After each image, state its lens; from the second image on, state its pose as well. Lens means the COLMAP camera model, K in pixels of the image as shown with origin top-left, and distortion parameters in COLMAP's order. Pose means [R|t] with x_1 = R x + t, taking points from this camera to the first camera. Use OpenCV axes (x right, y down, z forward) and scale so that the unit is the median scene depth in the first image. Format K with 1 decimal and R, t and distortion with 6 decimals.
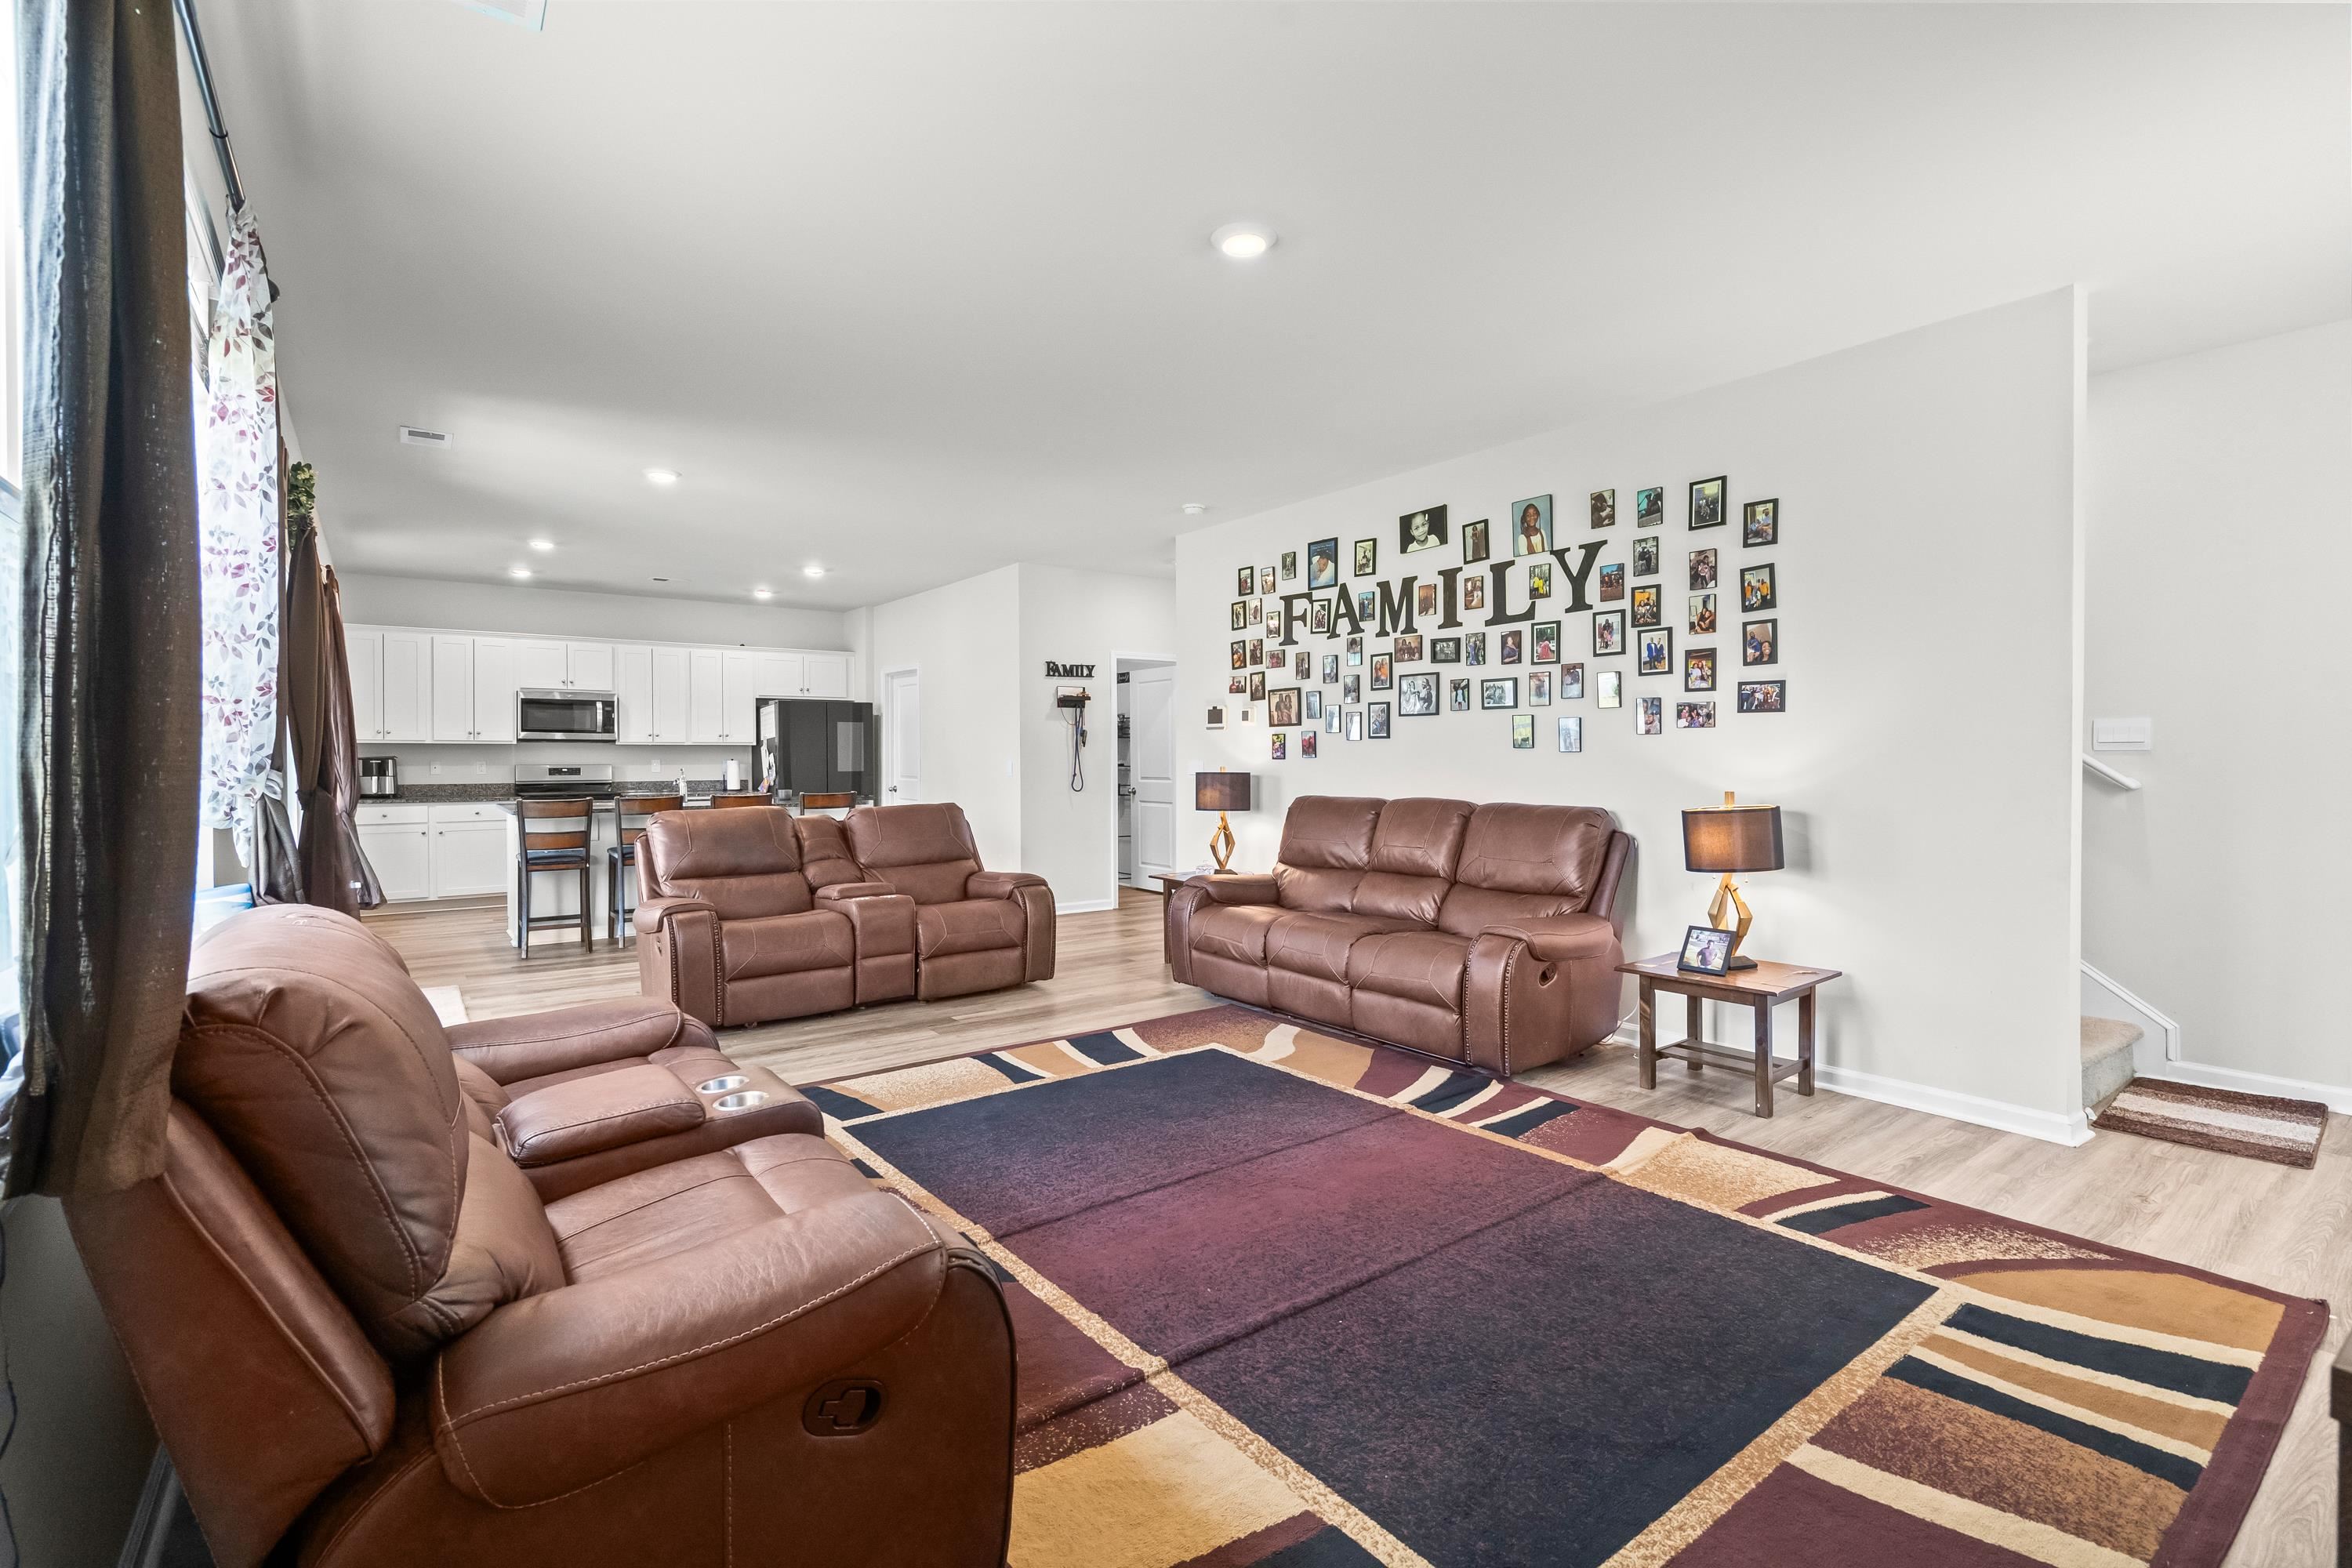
lens RADIAL K [[1068.6, 0, 1170.8], [0, 1068.6, 774.4], [0, 0, 1]] dist [-0.004797, 0.001787]
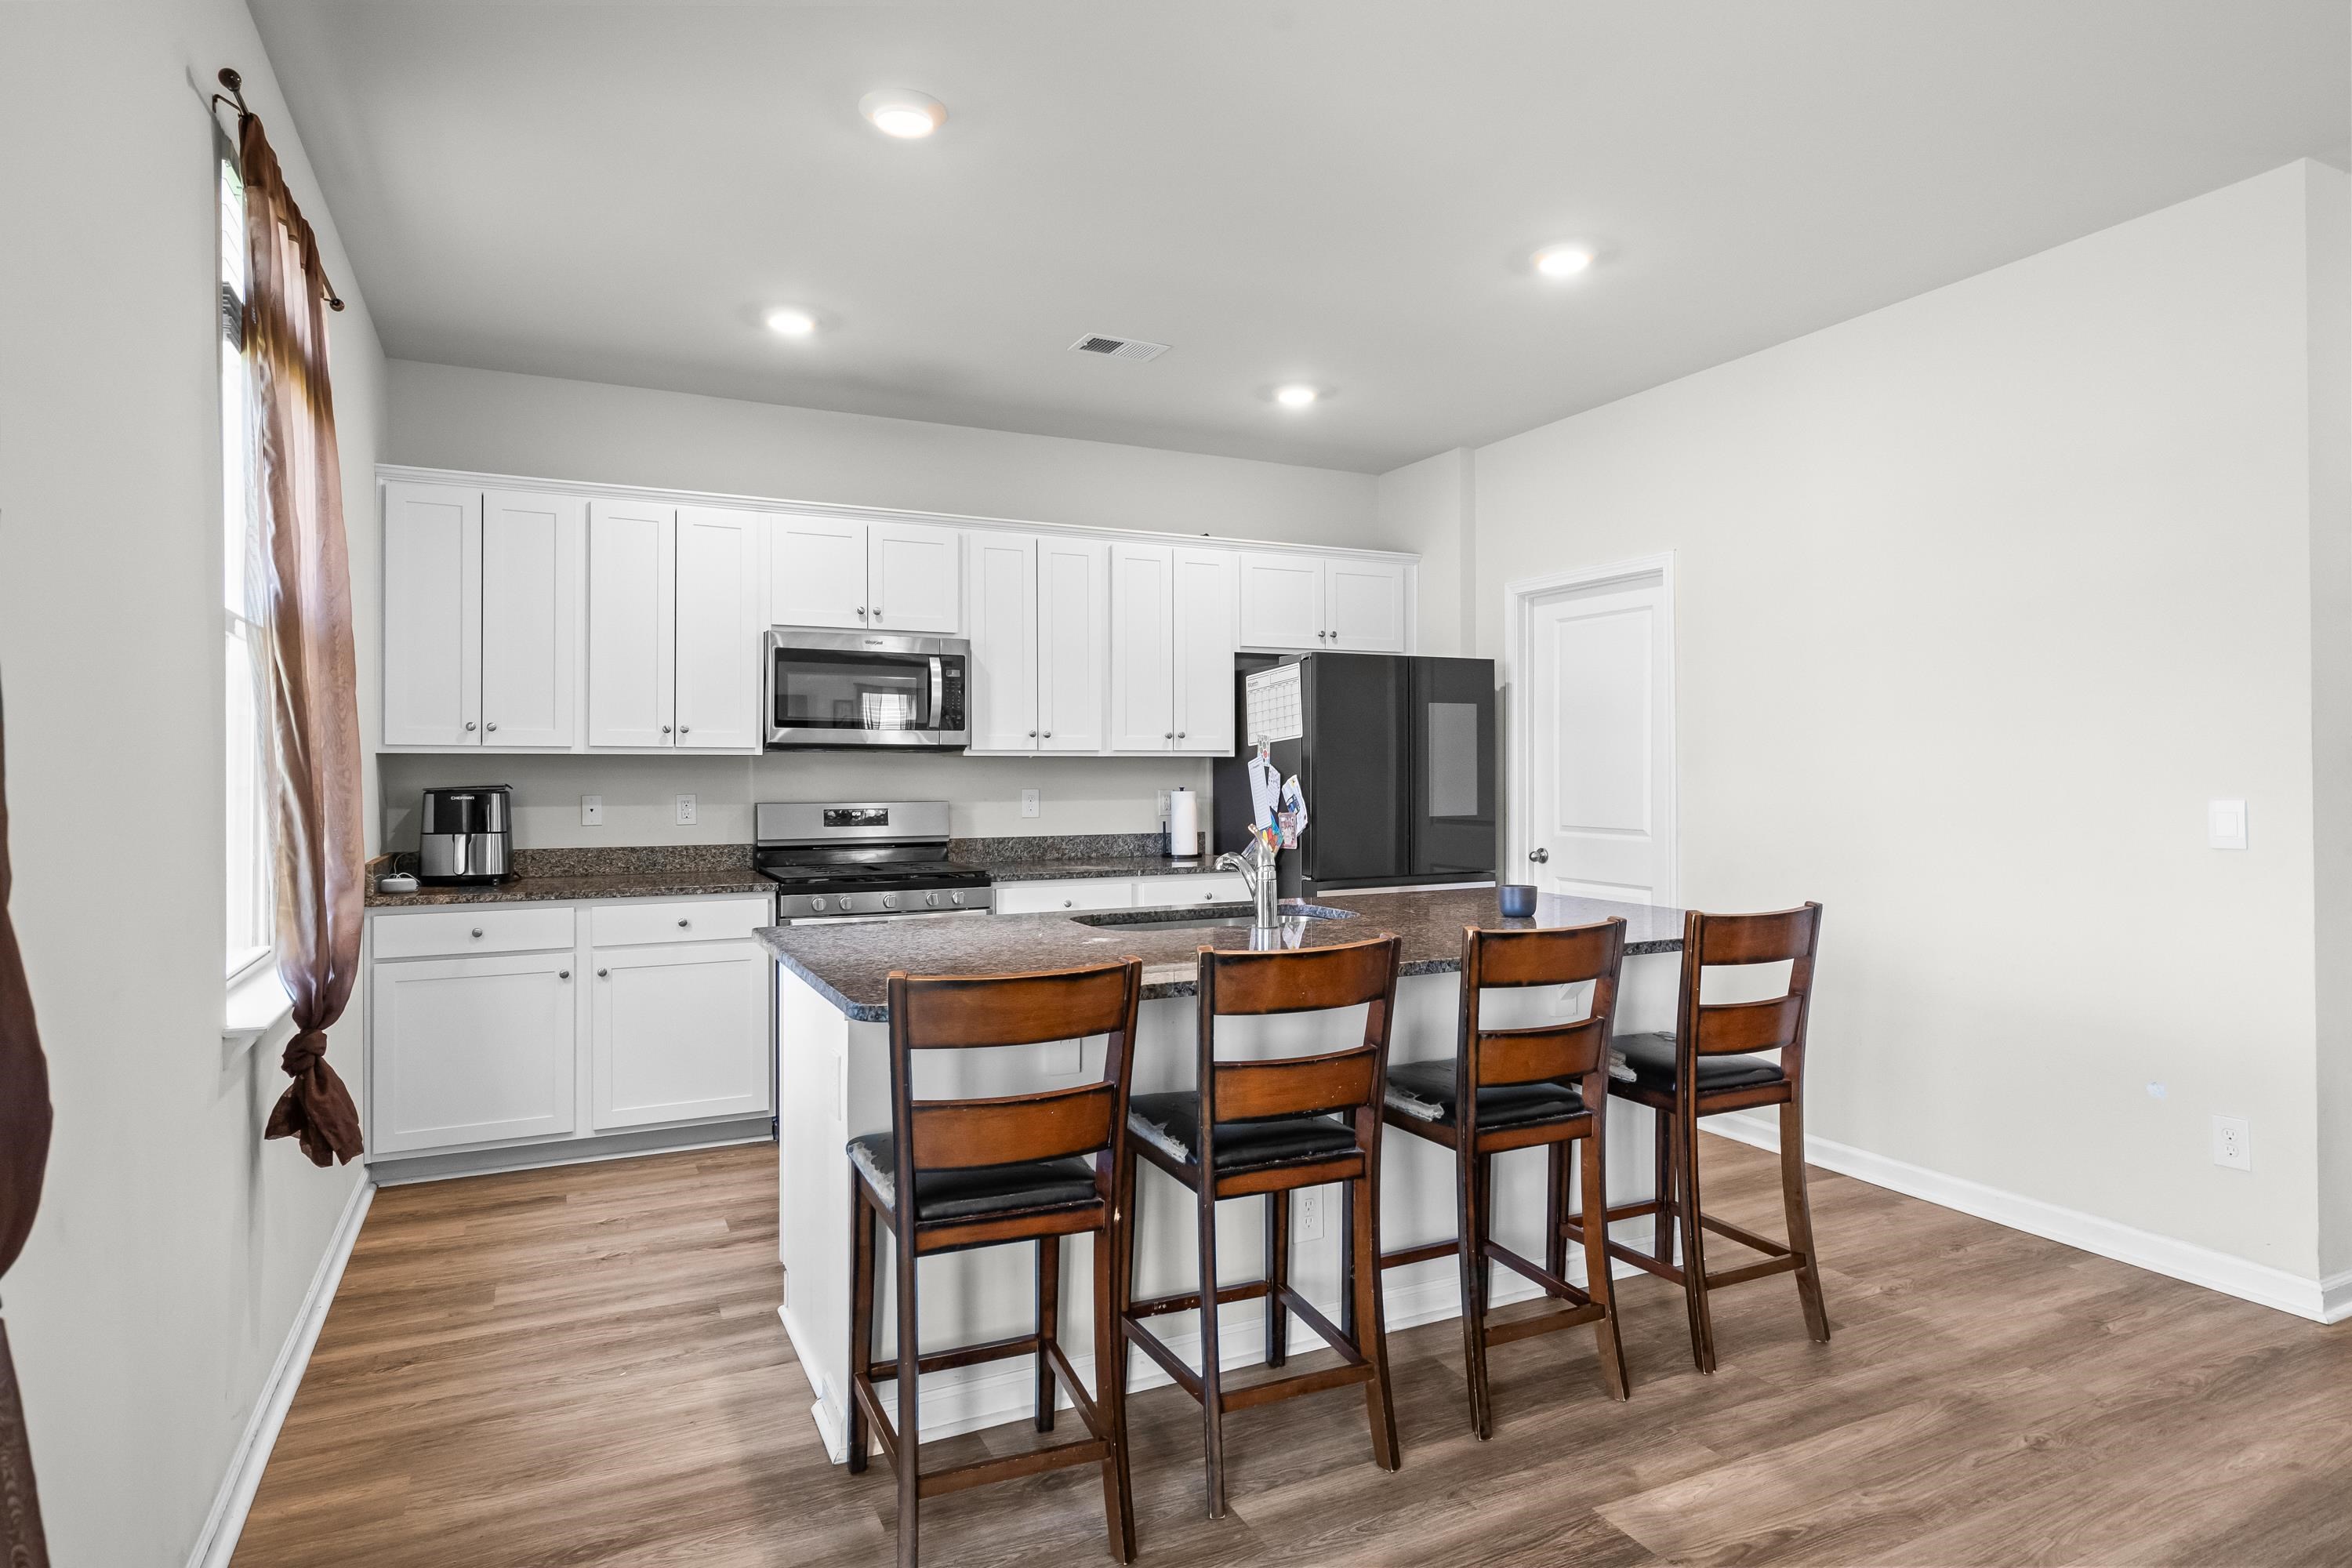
lens RADIAL K [[1275.8, 0, 1157.7], [0, 1275.8, 760.8], [0, 0, 1]] dist [0.003906, -0.002557]
pose [[0.982185, -0.002353, -0.187902, -0.382359], [-0.002237, 0.999704, -0.024211, -0.014974], [0.187903, 0.024200, 0.981889, 0.556556]]
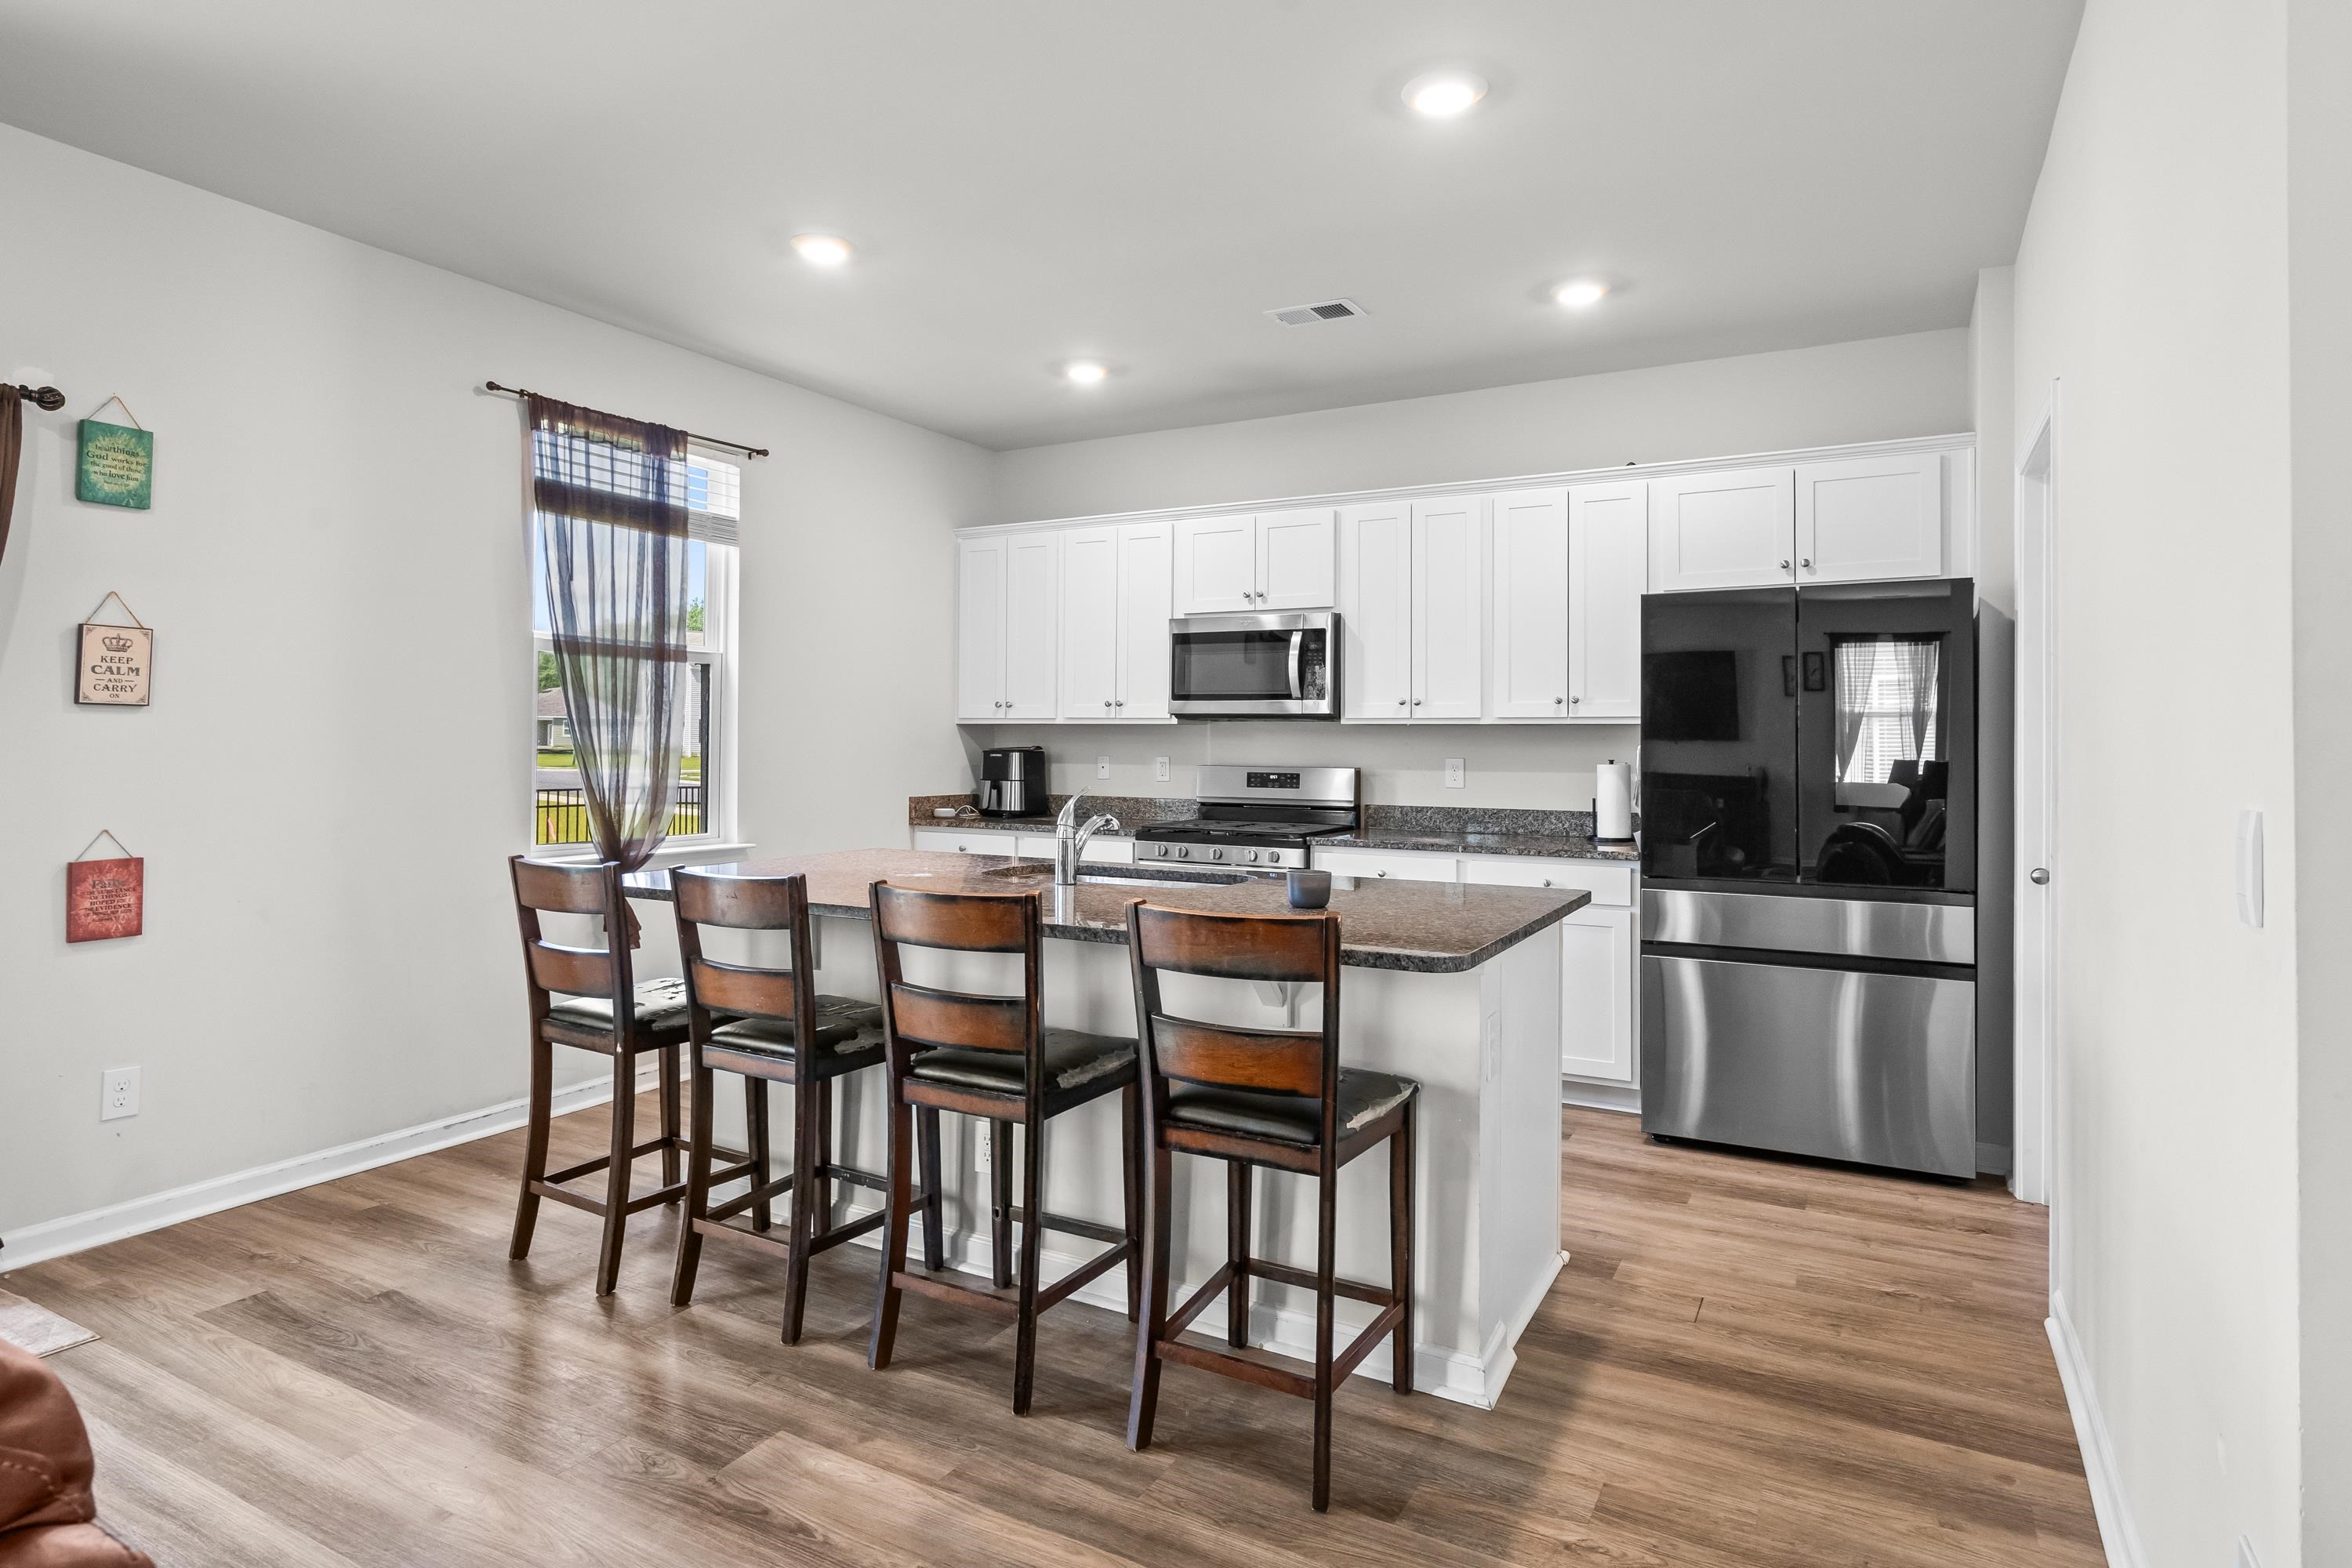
lens RADIAL K [[1275.8, 0, 1190.3], [0, 1275.8, 739.6], [0, 0, 1]] dist [0.003906, -0.002557]
pose [[0.416660, 0.003401, -0.909056, -0.056322], [-0.022640, 0.999722, -0.006636, -0.018217], [0.908780, 0.023346, 0.416621, 0.795849]]
